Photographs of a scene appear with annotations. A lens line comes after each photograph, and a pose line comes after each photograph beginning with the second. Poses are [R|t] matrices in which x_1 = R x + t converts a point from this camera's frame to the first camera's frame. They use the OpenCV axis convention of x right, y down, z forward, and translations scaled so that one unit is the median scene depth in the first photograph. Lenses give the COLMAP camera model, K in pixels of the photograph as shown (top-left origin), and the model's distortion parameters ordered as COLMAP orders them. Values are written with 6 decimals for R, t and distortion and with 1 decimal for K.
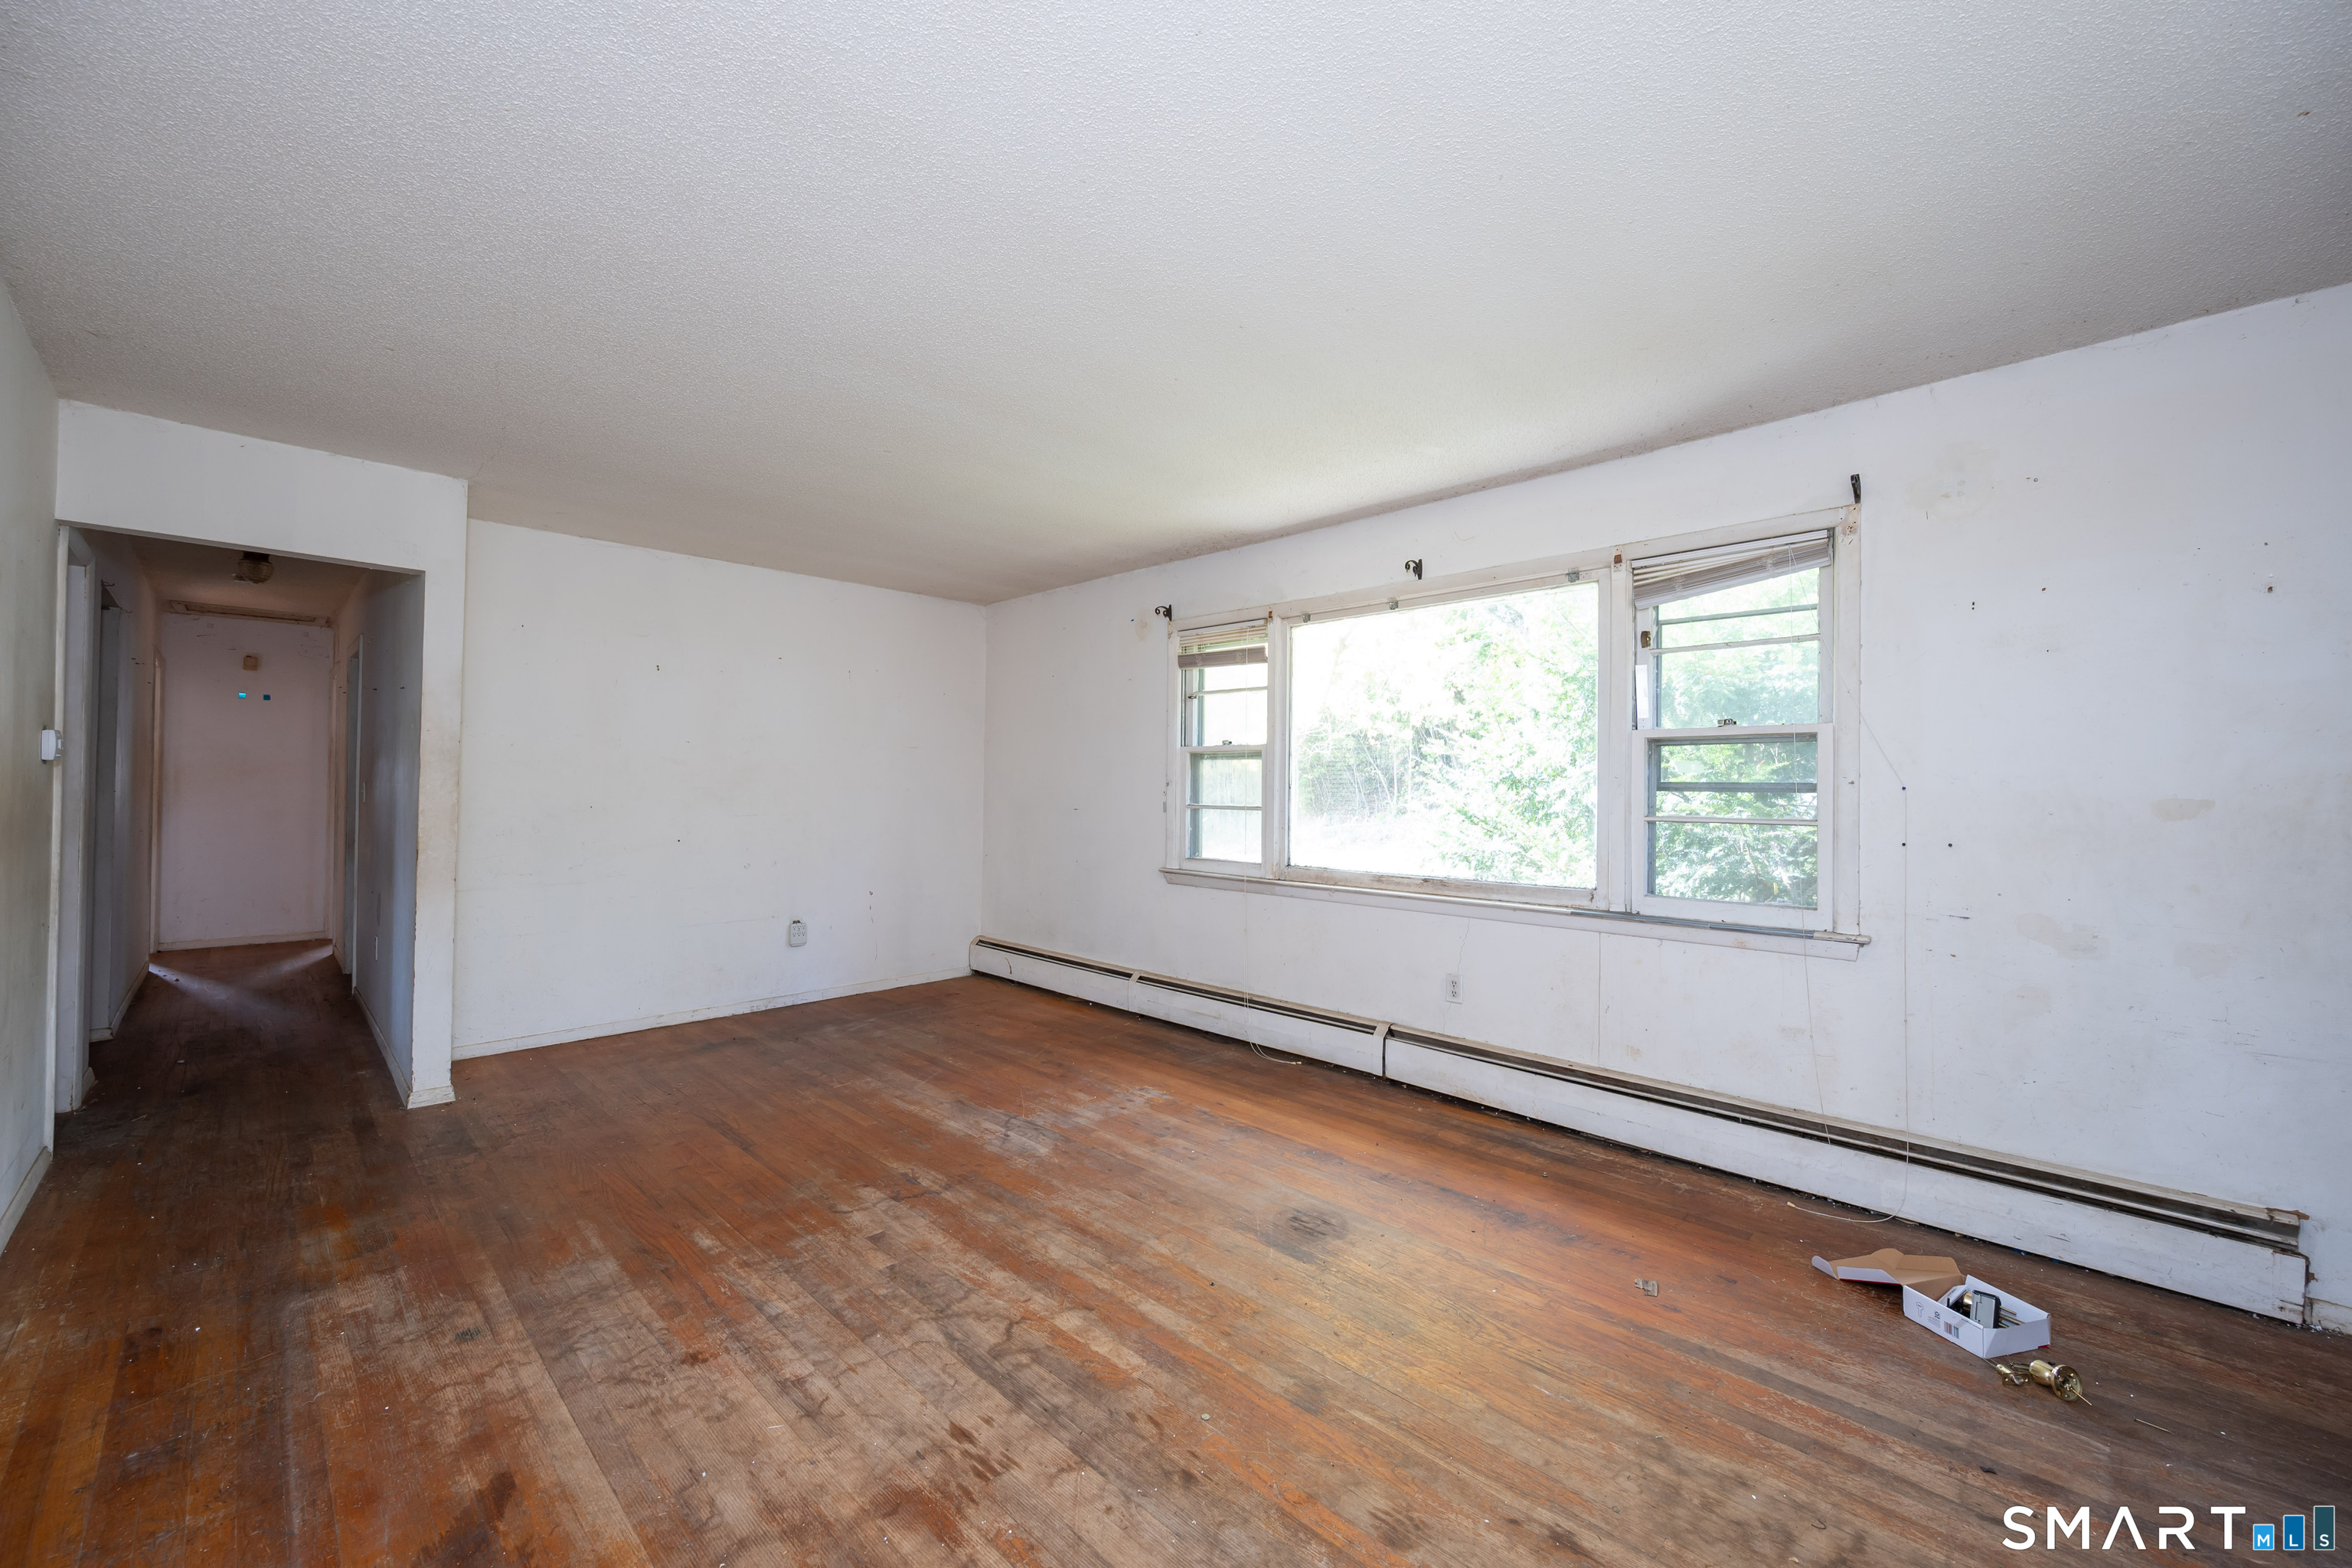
lens RADIAL K [[917.9, 0, 1176.6], [0, 917.9, 784.9], [0, 0, 1]] dist [-0.000865, -0.000039]
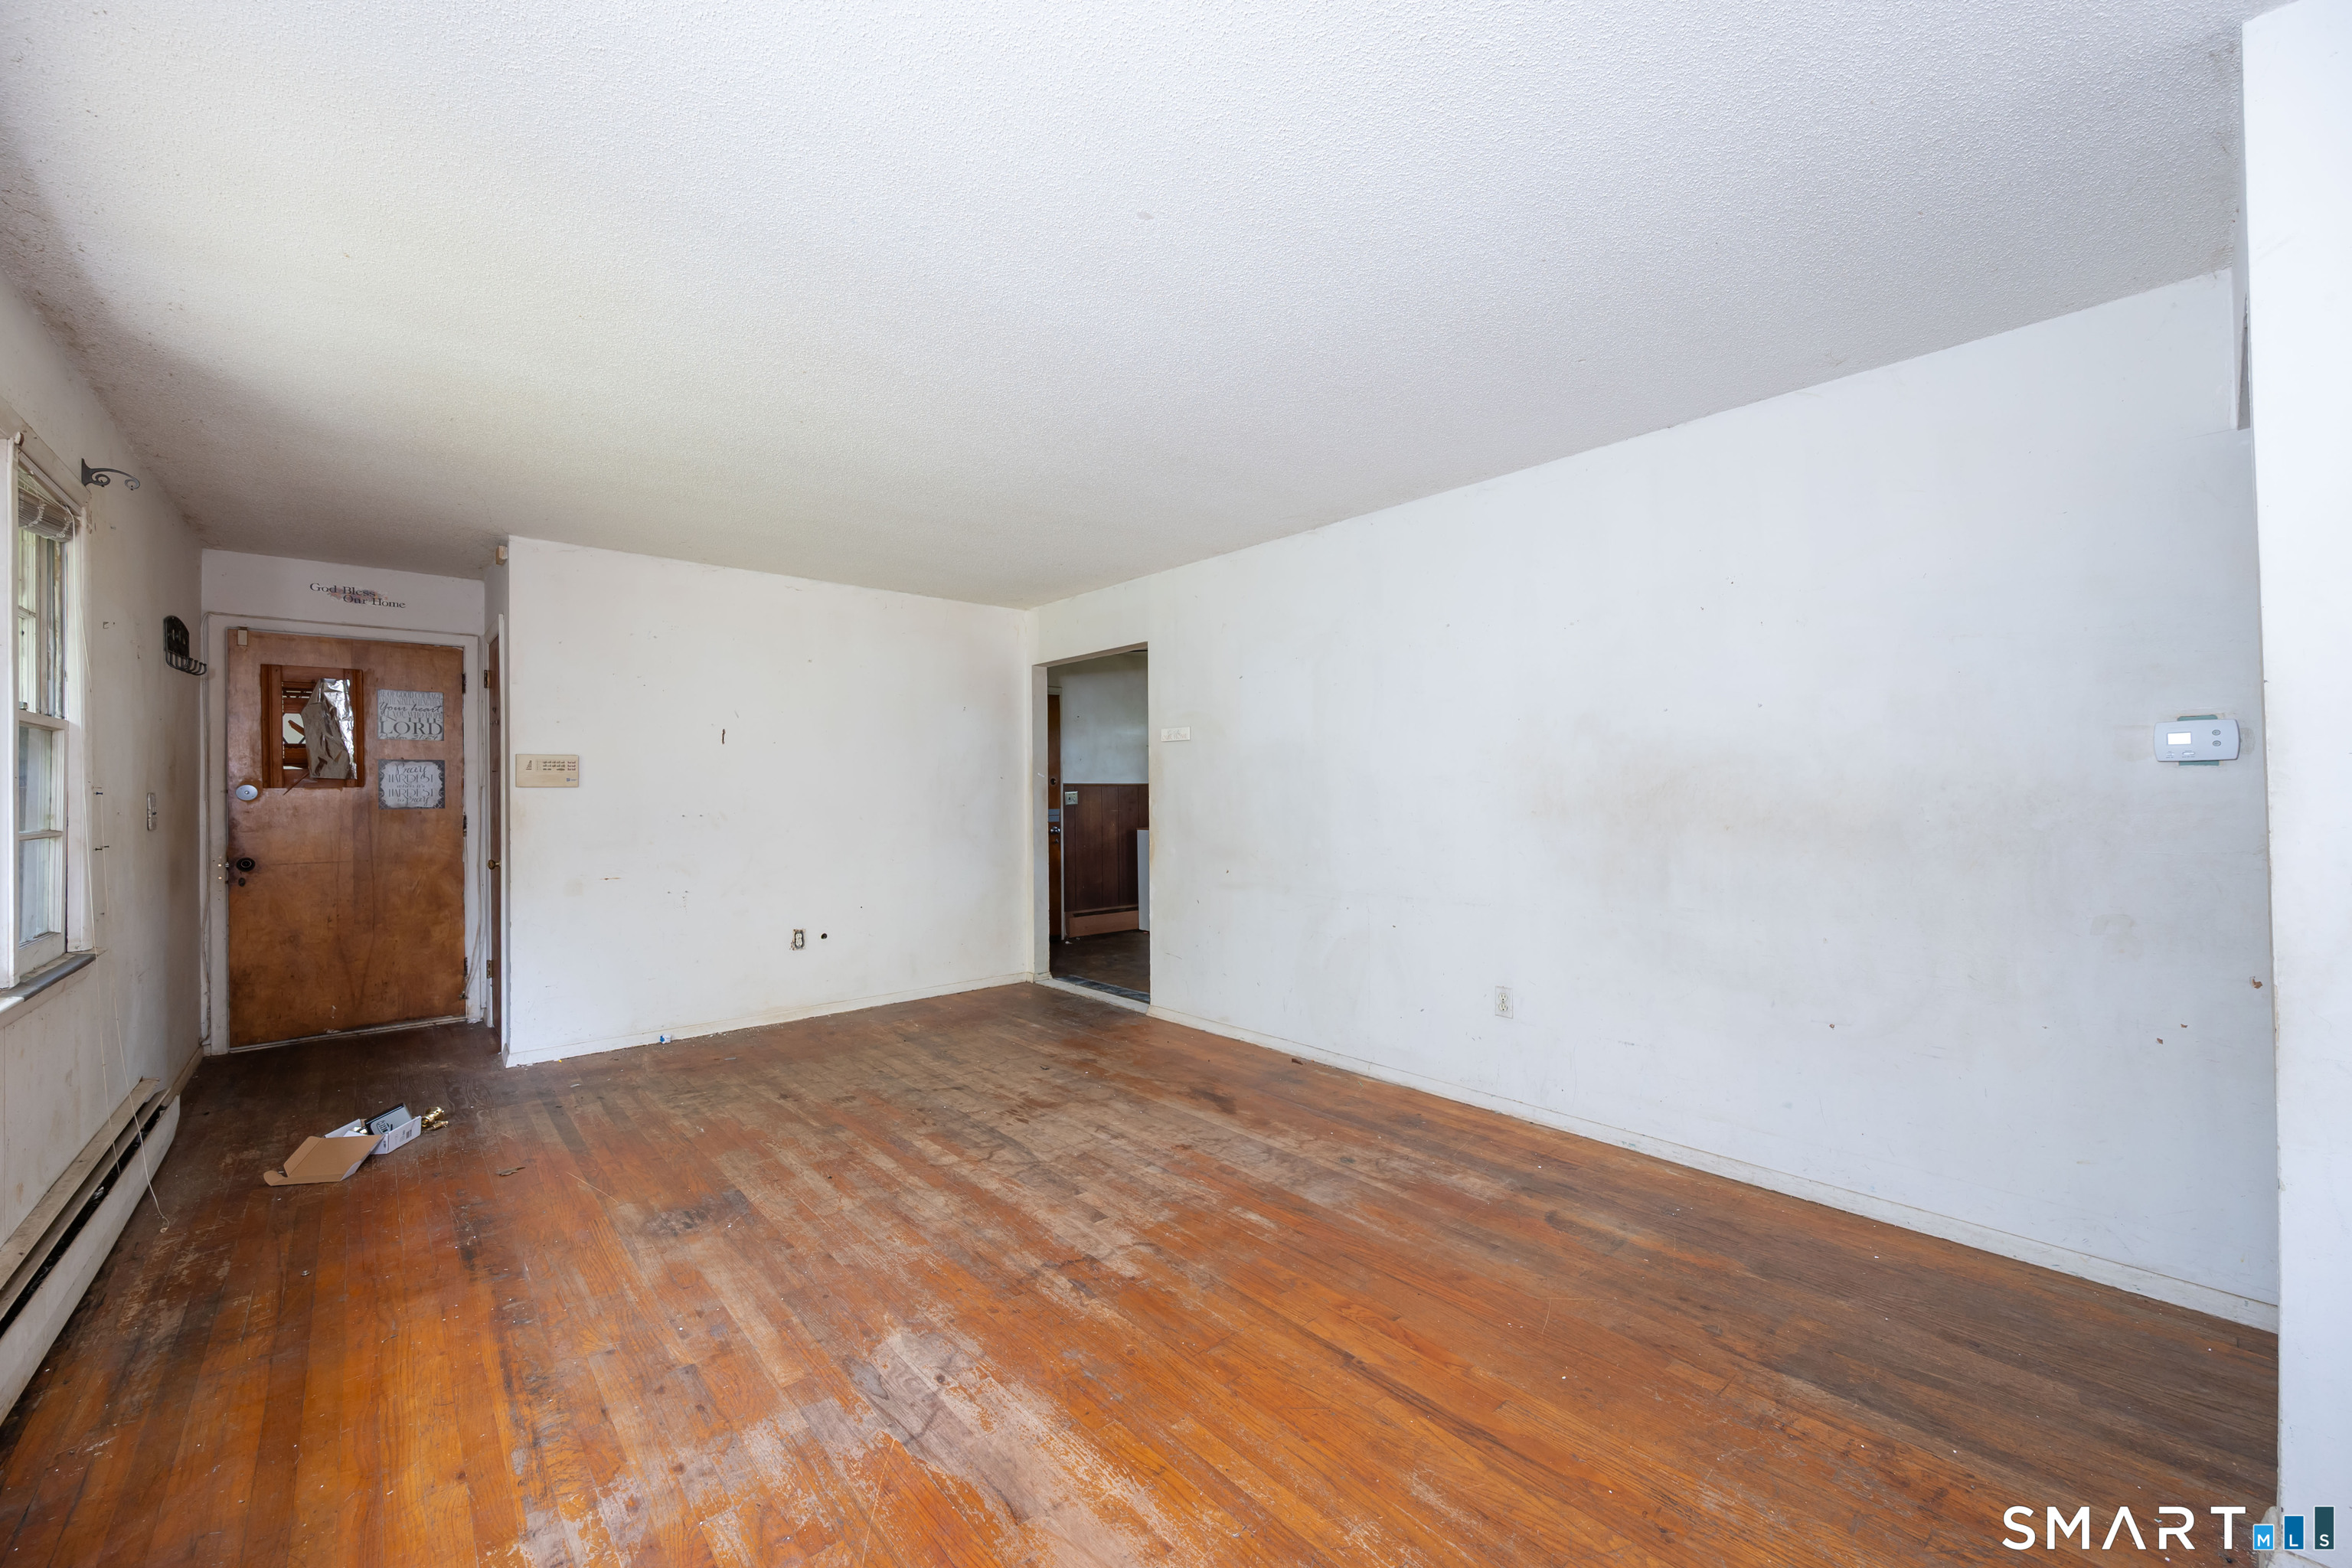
lens RADIAL K [[917.9, 0, 1179.4], [0, 917.9, 788.2], [0, 0, 1]] dist [-0.000865, -0.000039]
pose [[-0.997523, -0.000630, 0.070341, -0.518660], [-0.001168, 0.999970, -0.007609, 0.003762], [-0.070334, -0.007673, -0.997494, 2.157831]]
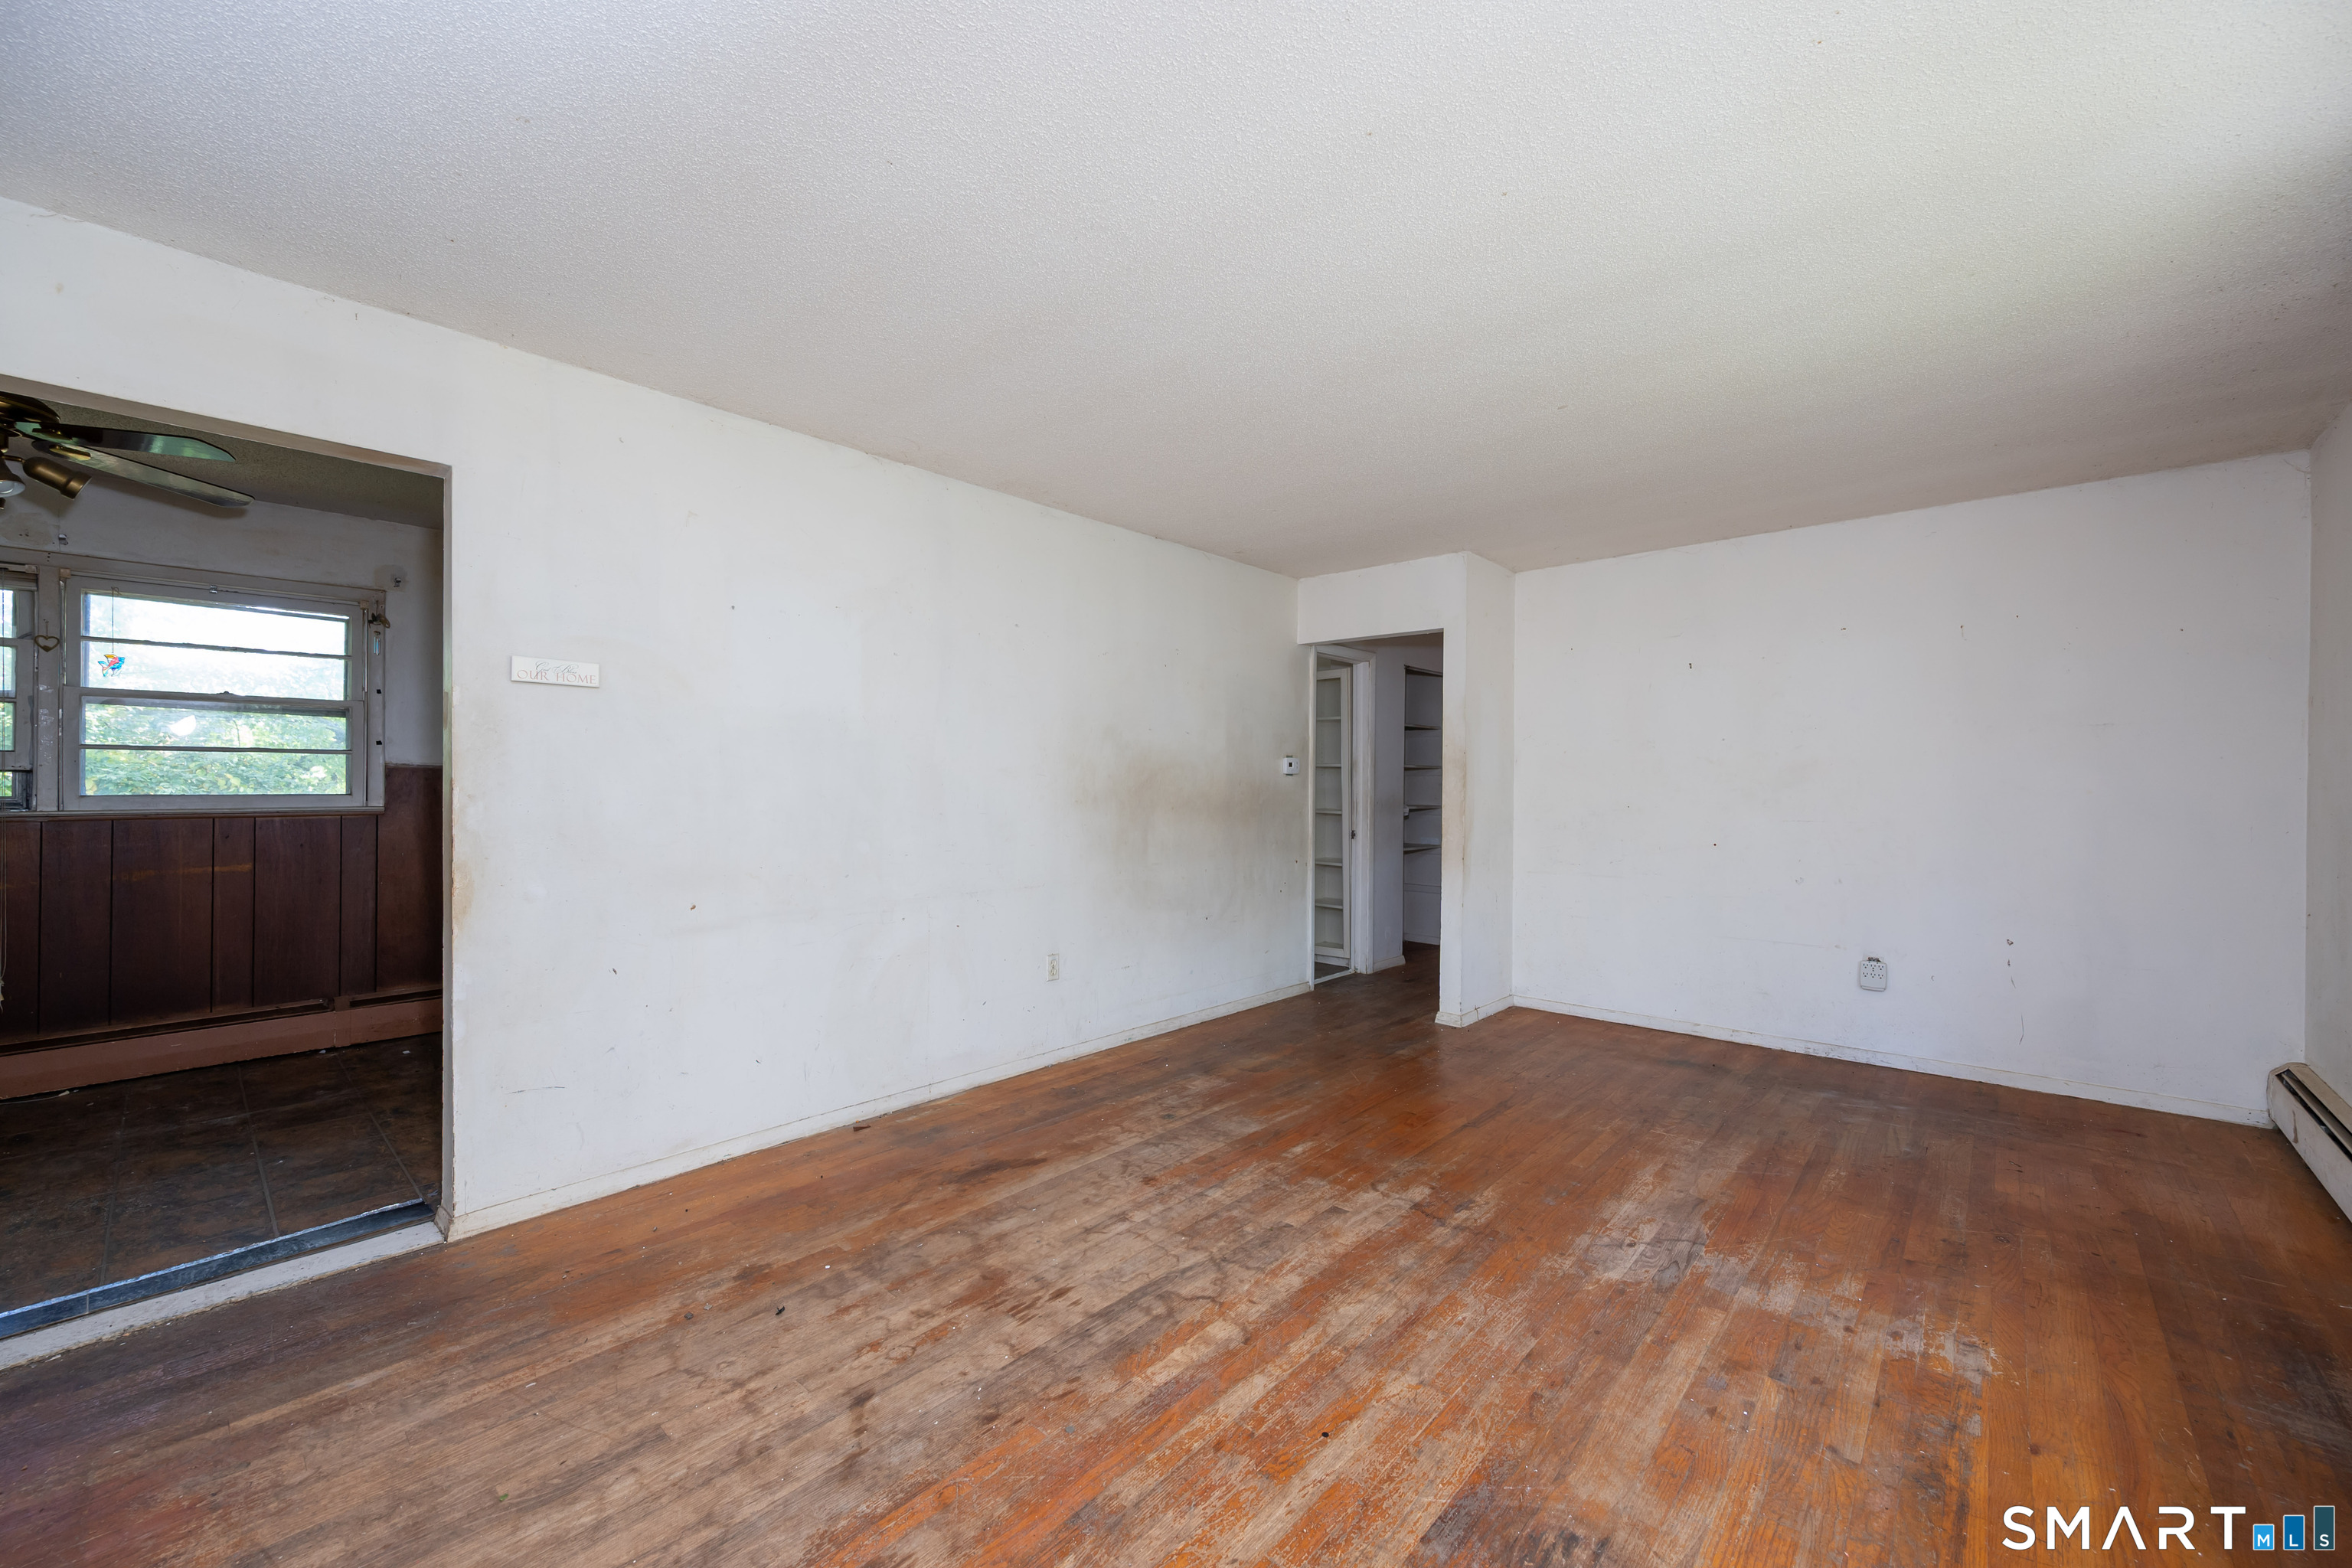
lens RADIAL K [[917.9, 0, 1168.7], [0, 917.9, 781.4], [0, 0, 1]] dist [-0.000865, -0.000039]
pose [[0.038289, -0.010831, -0.999208, 0.760877], [0.000462, 0.999941, -0.010821, 0.011475], [0.999267, -0.000047, 0.038291, 0.803136]]
